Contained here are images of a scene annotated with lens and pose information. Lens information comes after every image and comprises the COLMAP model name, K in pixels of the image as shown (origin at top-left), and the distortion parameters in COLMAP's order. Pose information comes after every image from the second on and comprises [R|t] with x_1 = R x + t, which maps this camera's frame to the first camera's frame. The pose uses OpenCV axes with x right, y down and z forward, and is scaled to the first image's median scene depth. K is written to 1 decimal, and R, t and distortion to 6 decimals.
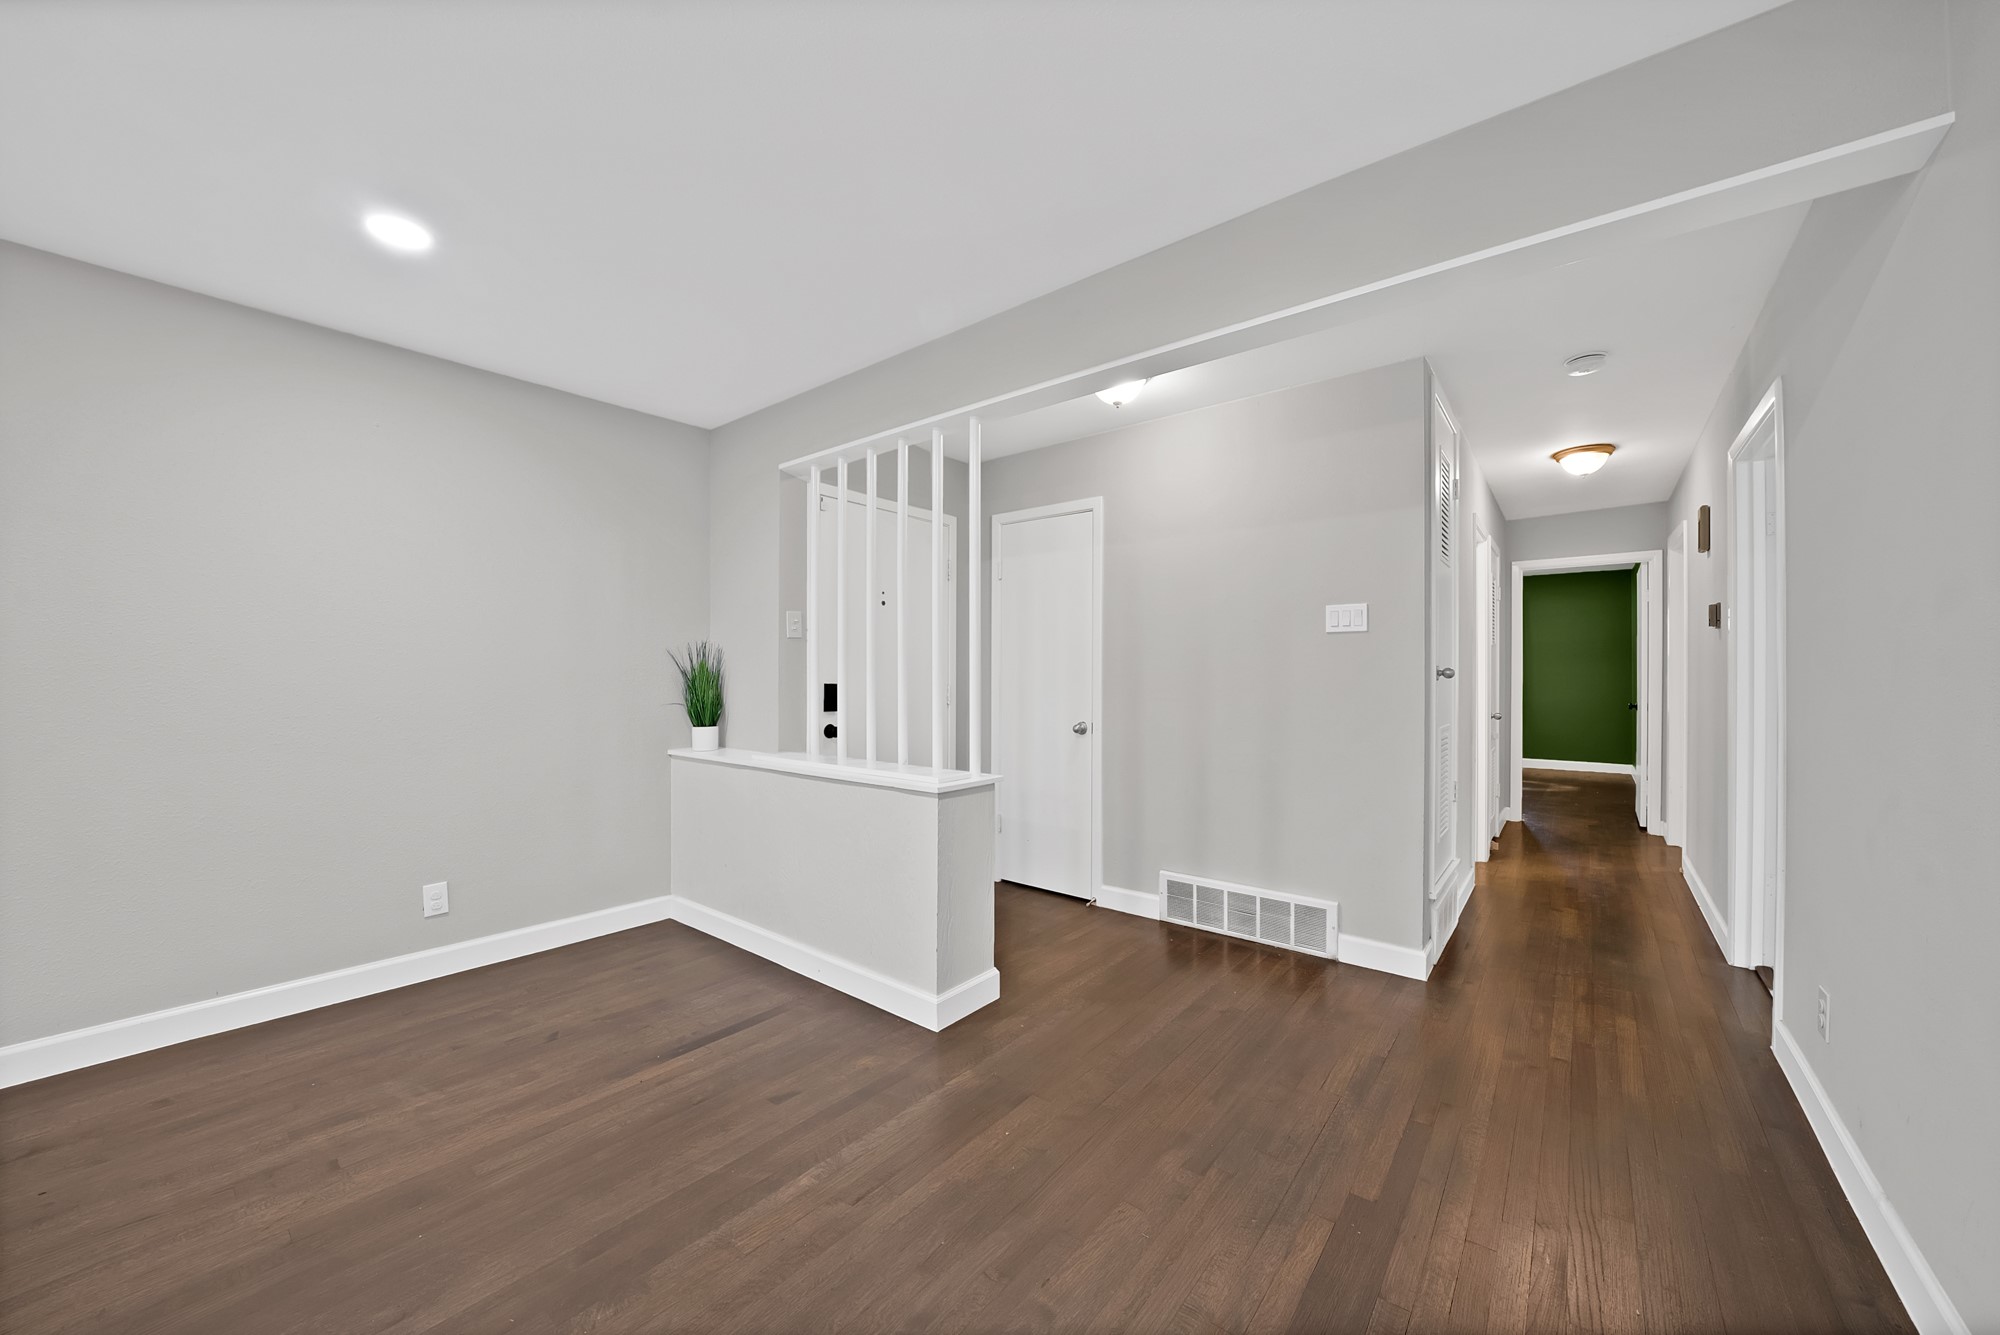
lens RADIAL K [[721.5, 0, 1000.0], [0, 721.5, 667.5], [0, 0, 1]] dist [-0.020231, 0.000195]
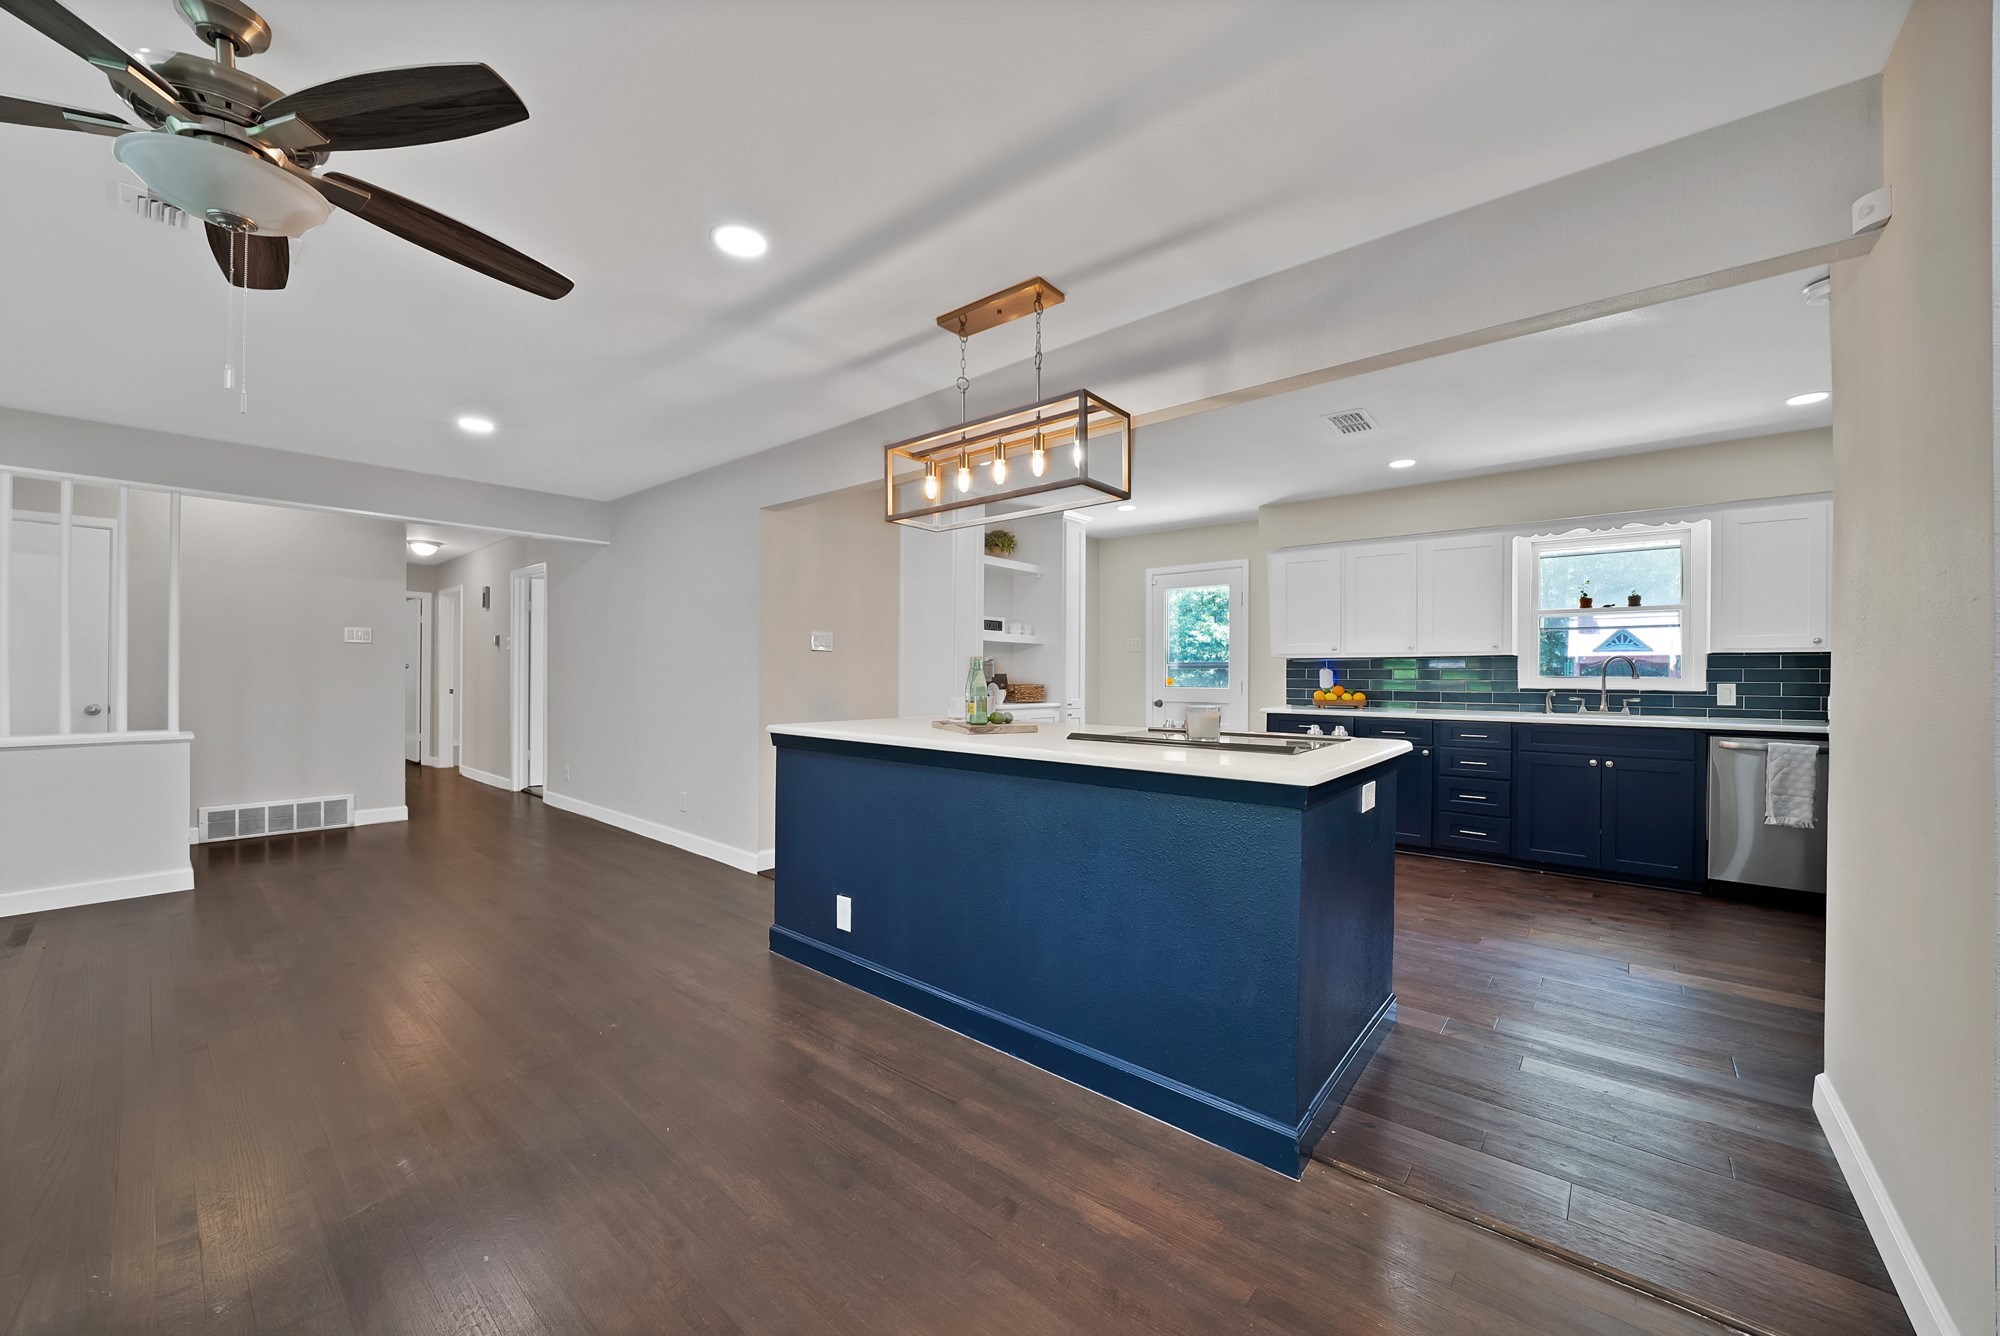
lens RADIAL K [[728.6, 0, 973.5], [0, 728.6, 674.7], [0, 0, 1]] dist [-0.017396, 0.000289]
pose [[0.053865, -0.004006, 0.998540, -1.080150], [-0.008820, 0.999951, 0.004488, 0.008606], [-0.998509, -0.009049, 0.053827, -0.562445]]
